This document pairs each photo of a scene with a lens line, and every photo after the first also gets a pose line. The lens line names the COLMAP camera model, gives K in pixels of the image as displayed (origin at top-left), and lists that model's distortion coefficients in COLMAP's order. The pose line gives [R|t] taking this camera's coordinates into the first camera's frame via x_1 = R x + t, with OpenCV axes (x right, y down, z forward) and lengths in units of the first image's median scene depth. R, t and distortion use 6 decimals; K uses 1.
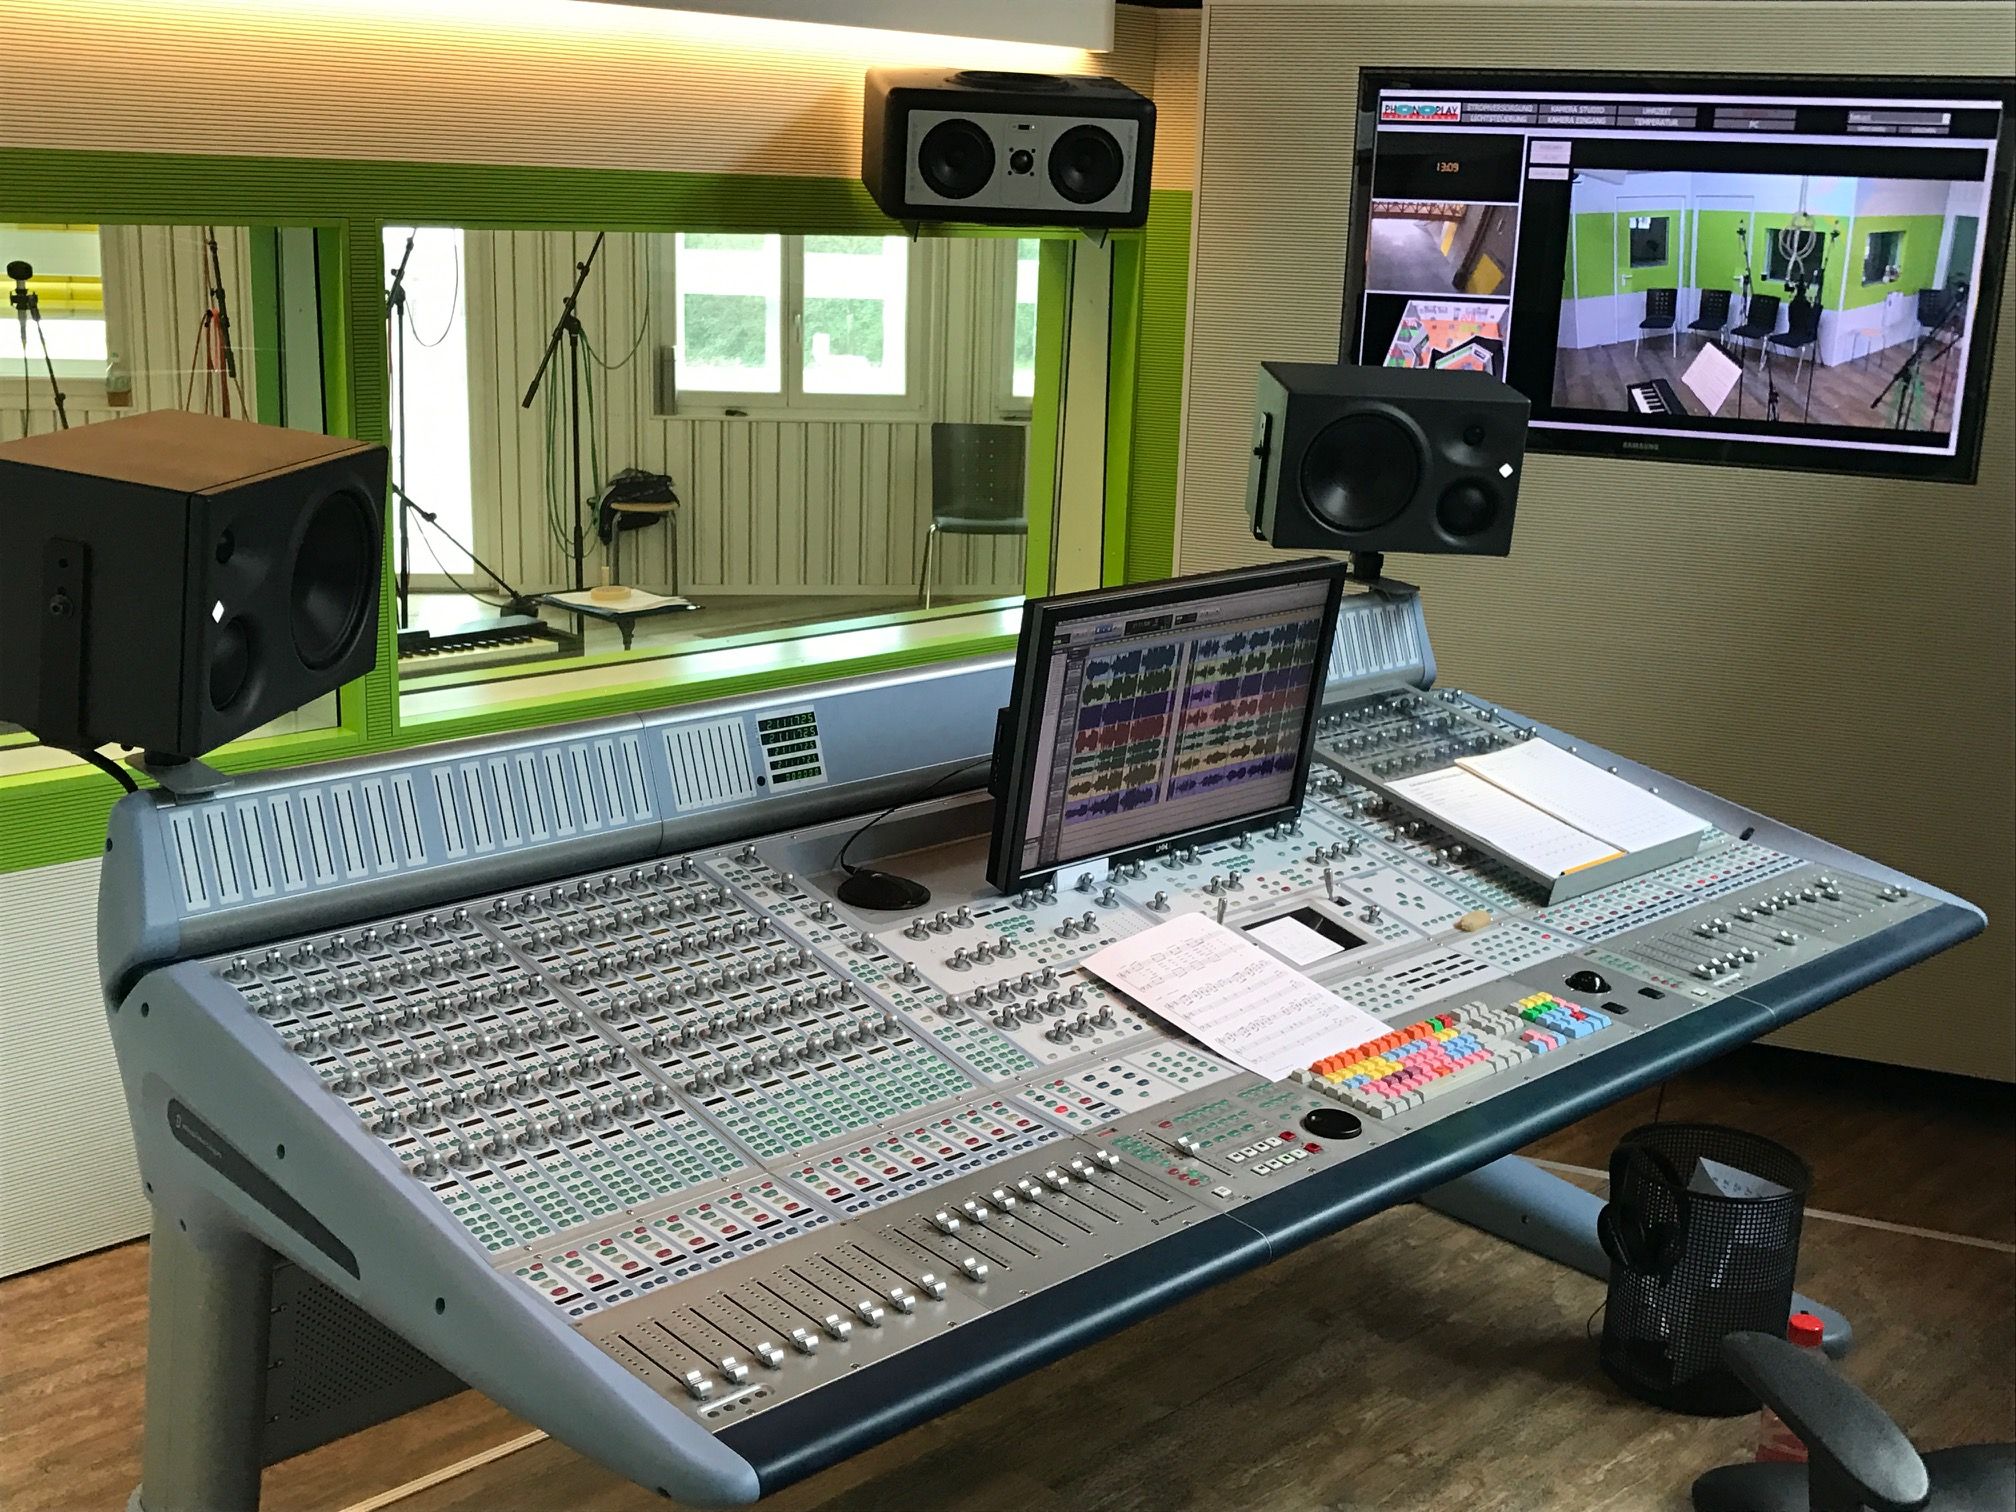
lens RADIAL K [[2275.9, 0, 1008.0], [0, 2275.9, 756.0], [0, 0, 1]] dist [0.250623, -1.040030]
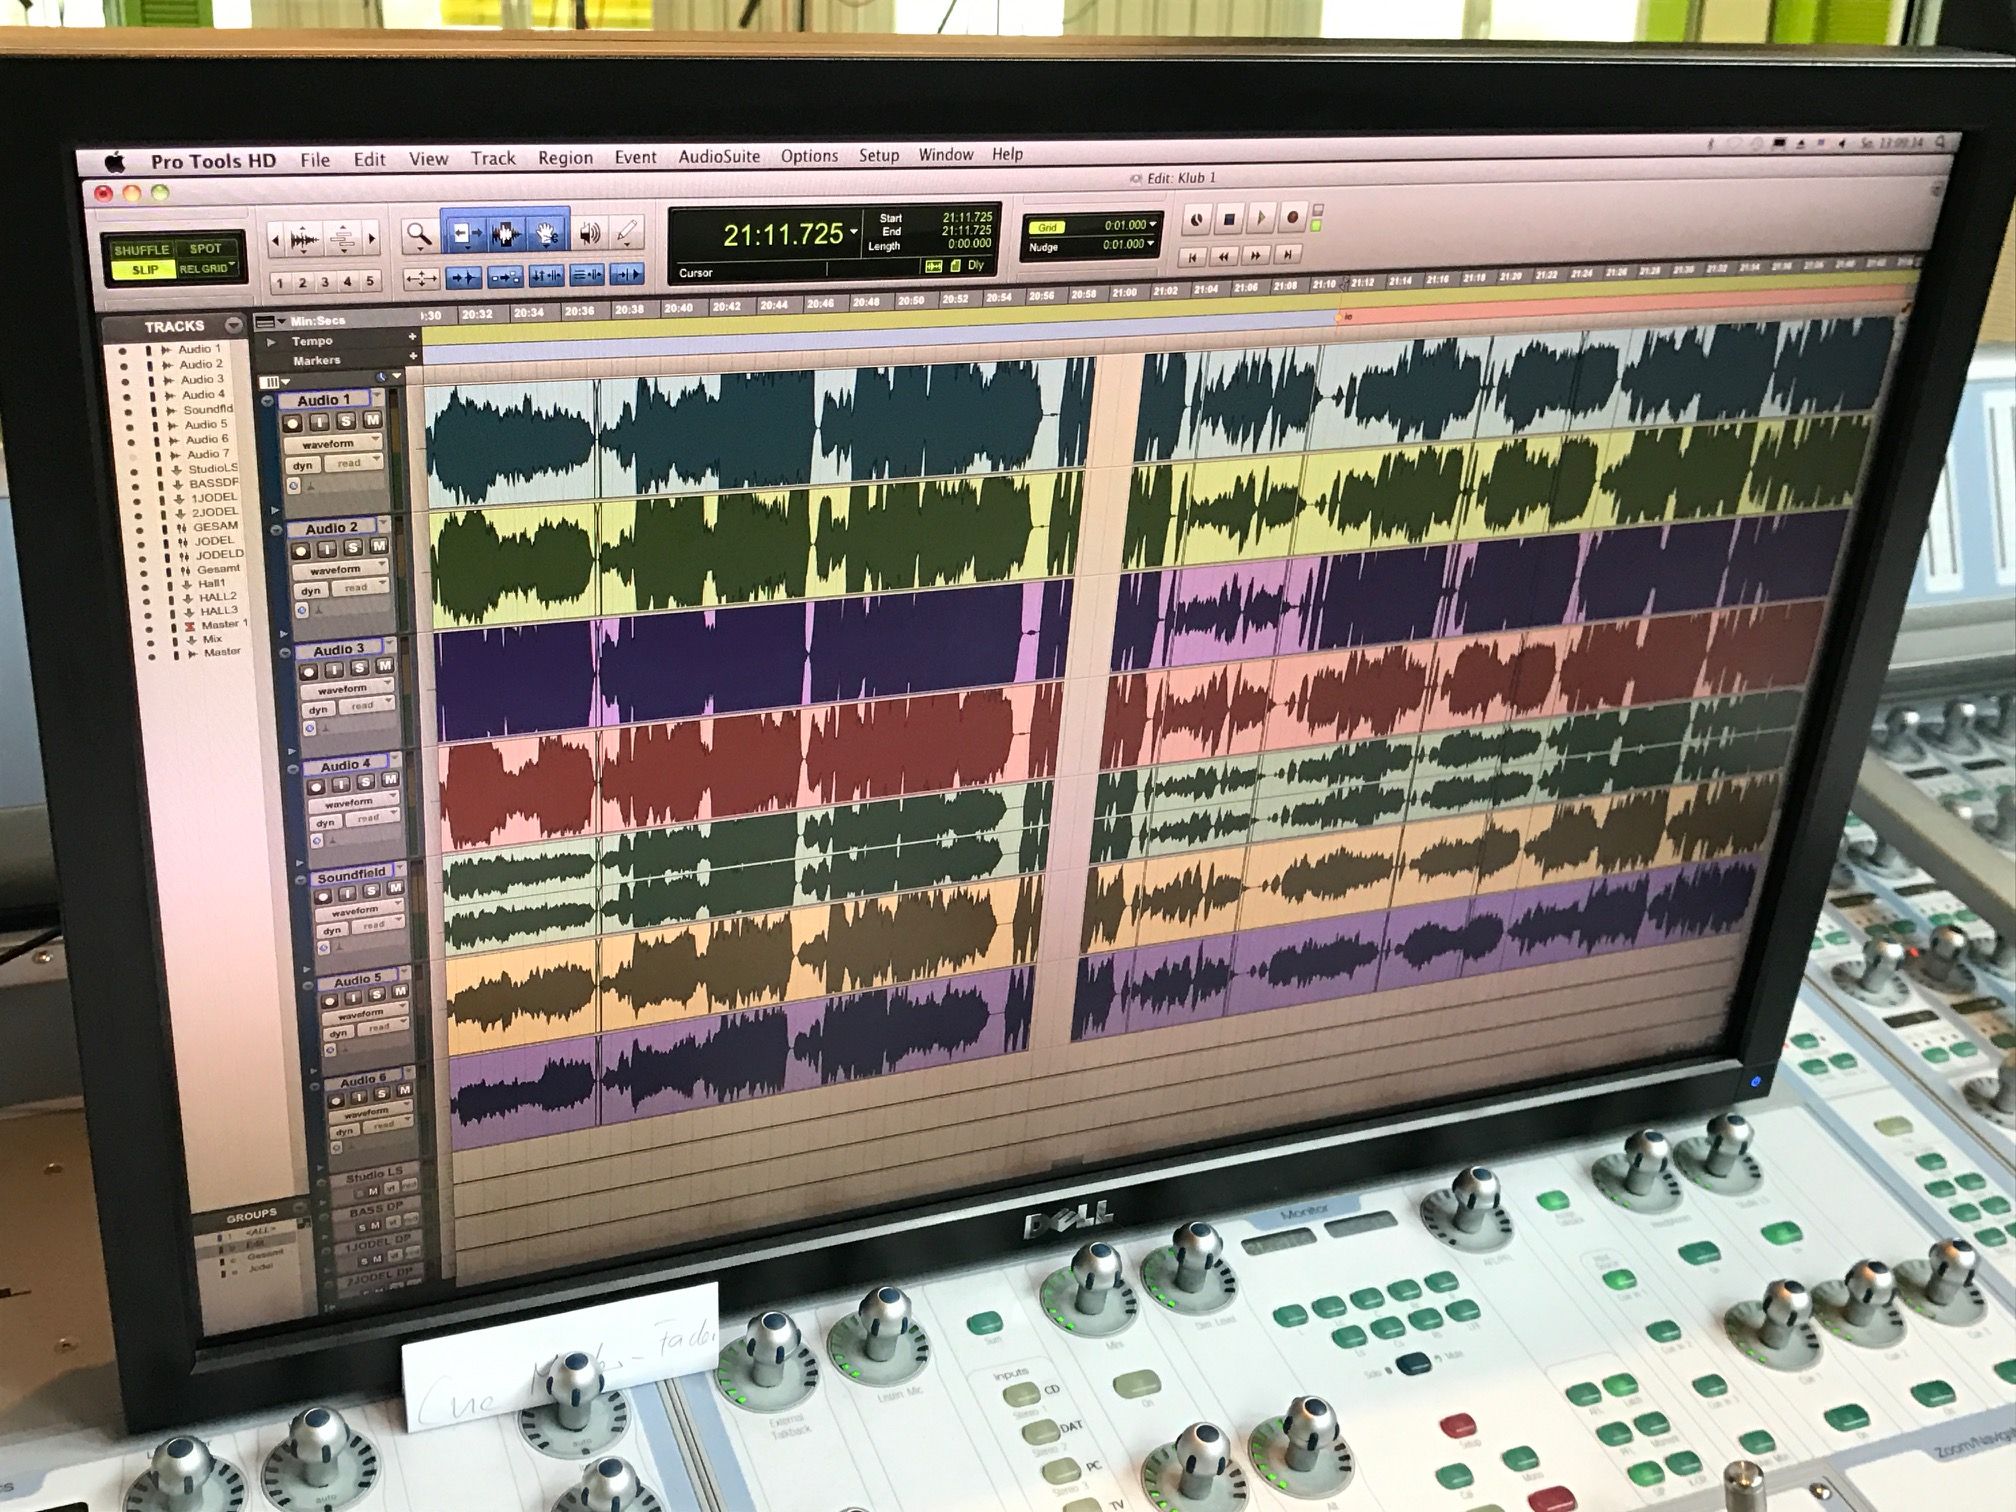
lens RADIAL K [[2275.9, 0, 1008.0], [0, 2275.9, 756.0], [0, 0, 1]] dist [0.250623, -1.040030]
pose [[0.935192, 0.108471, -0.337121, 0.142601], [-0.083027, 0.992561, 0.089042, -0.031021], [0.344272, -0.055281, 0.937241, 0.786539]]
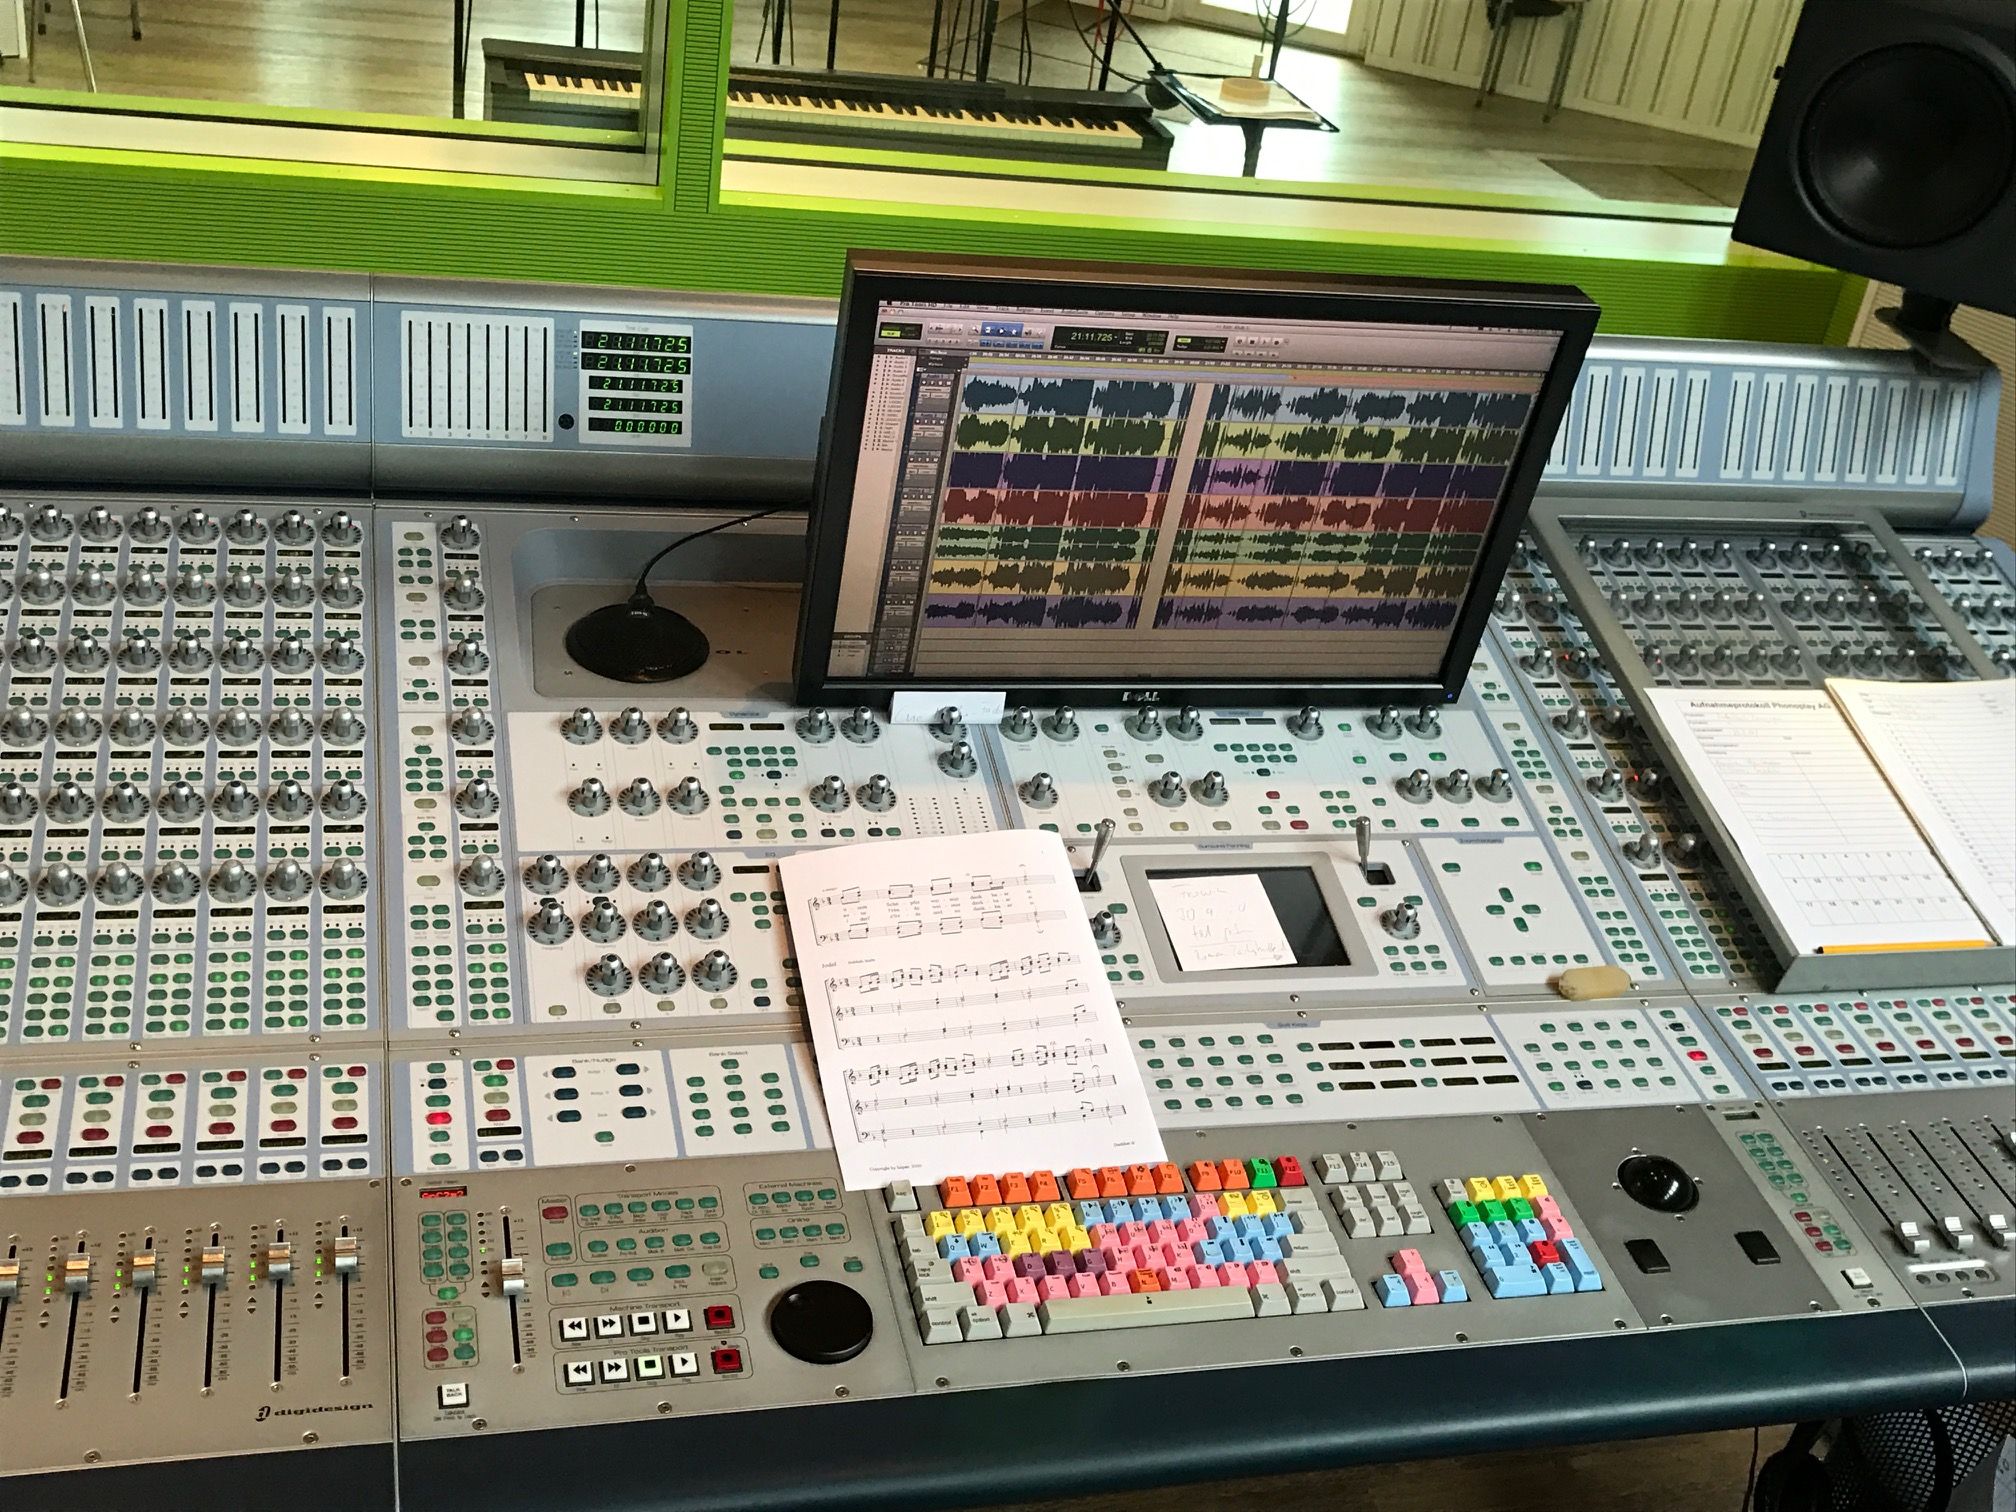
lens RADIAL K [[2275.9, 0, 1008.0], [0, 2275.9, 756.0], [0, 0, 1]] dist [0.250623, -1.040030]
pose [[0.864022, 0.322147, -0.386895, 0.287624], [-0.227206, 0.935277, 0.271356, -0.106861], [0.449271, -0.146553, 0.881293, 0.444839]]
